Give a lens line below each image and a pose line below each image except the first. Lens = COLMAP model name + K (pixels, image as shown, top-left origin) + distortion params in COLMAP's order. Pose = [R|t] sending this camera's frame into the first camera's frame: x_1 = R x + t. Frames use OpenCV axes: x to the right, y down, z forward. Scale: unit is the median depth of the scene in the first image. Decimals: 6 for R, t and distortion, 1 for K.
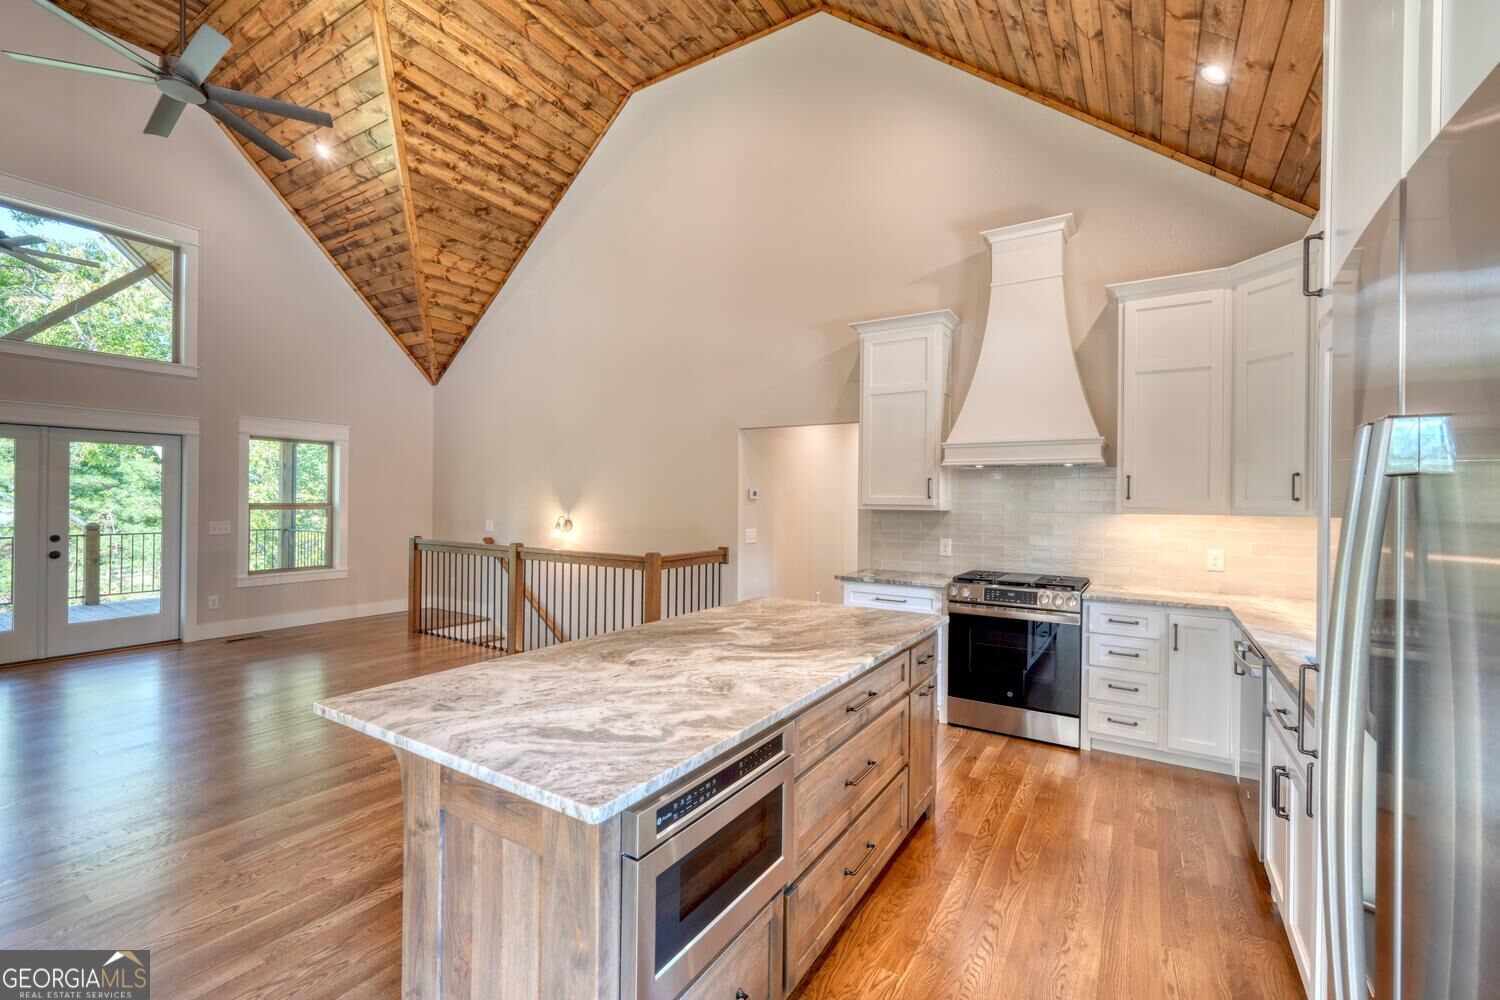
lens RADIAL K [[631.9, 0, 745.7], [0, 631.9, 500.5], [0, 0, 1]] dist [-0.010169, 0.001548]
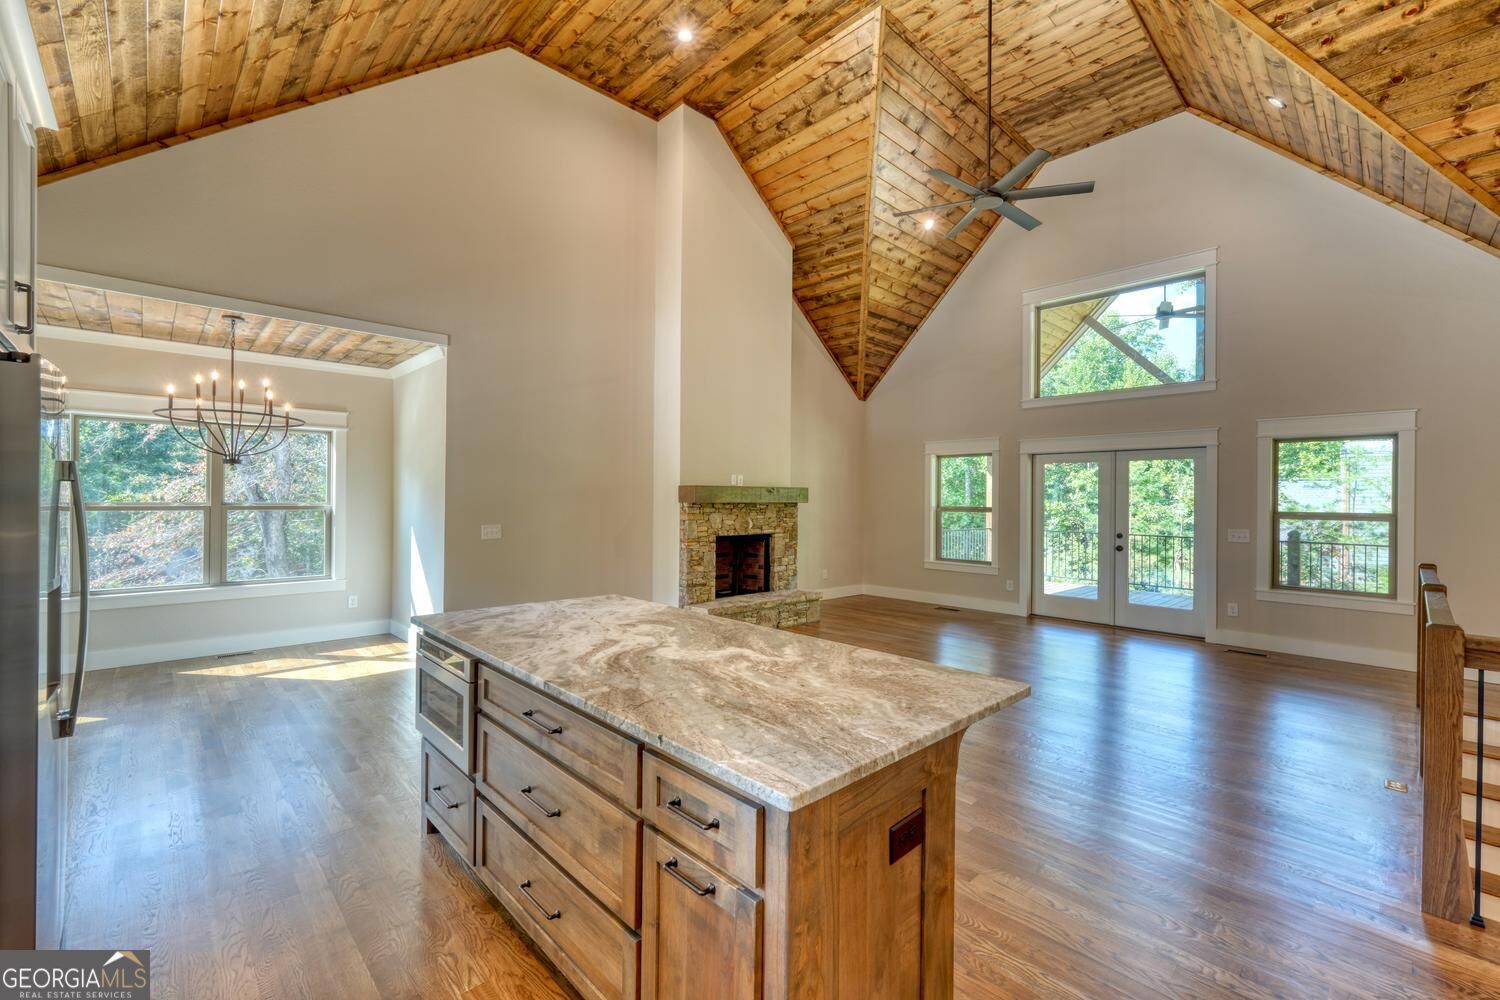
lens RADIAL K [[631.9, 0, 745.0], [0, 631.9, 501.0], [0, 0, 1]] dist [-0.010169, 0.001548]
pose [[-0.248631, -0.007977, -0.968566, 0.341251], [-0.015413, 0.999872, -0.004279, 0.005086], [0.968476, 0.013865, -0.248722, 0.527808]]
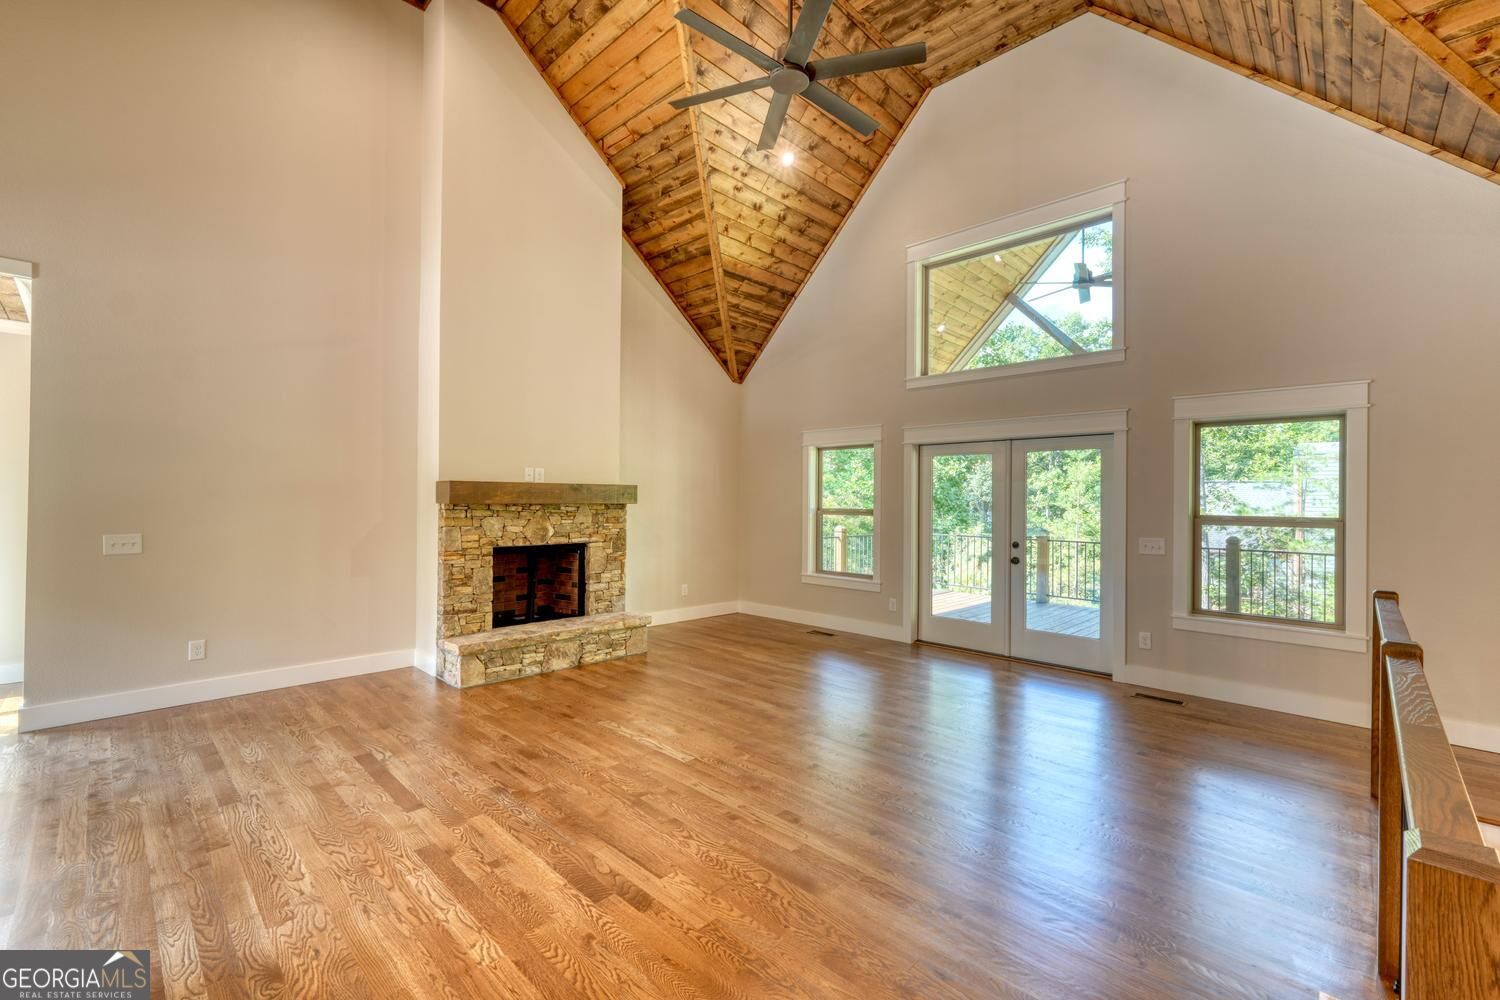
lens RADIAL K [[631.9, 0, 748.8], [0, 631.9, 501.2], [0, 0, 1]] dist [-0.010169, 0.001548]
pose [[-0.208055, -0.010953, -0.978056, 0.030098], [-0.015769, 0.999845, -0.007843, 0.002149], [0.977990, 0.013792, -0.208195, 0.724760]]
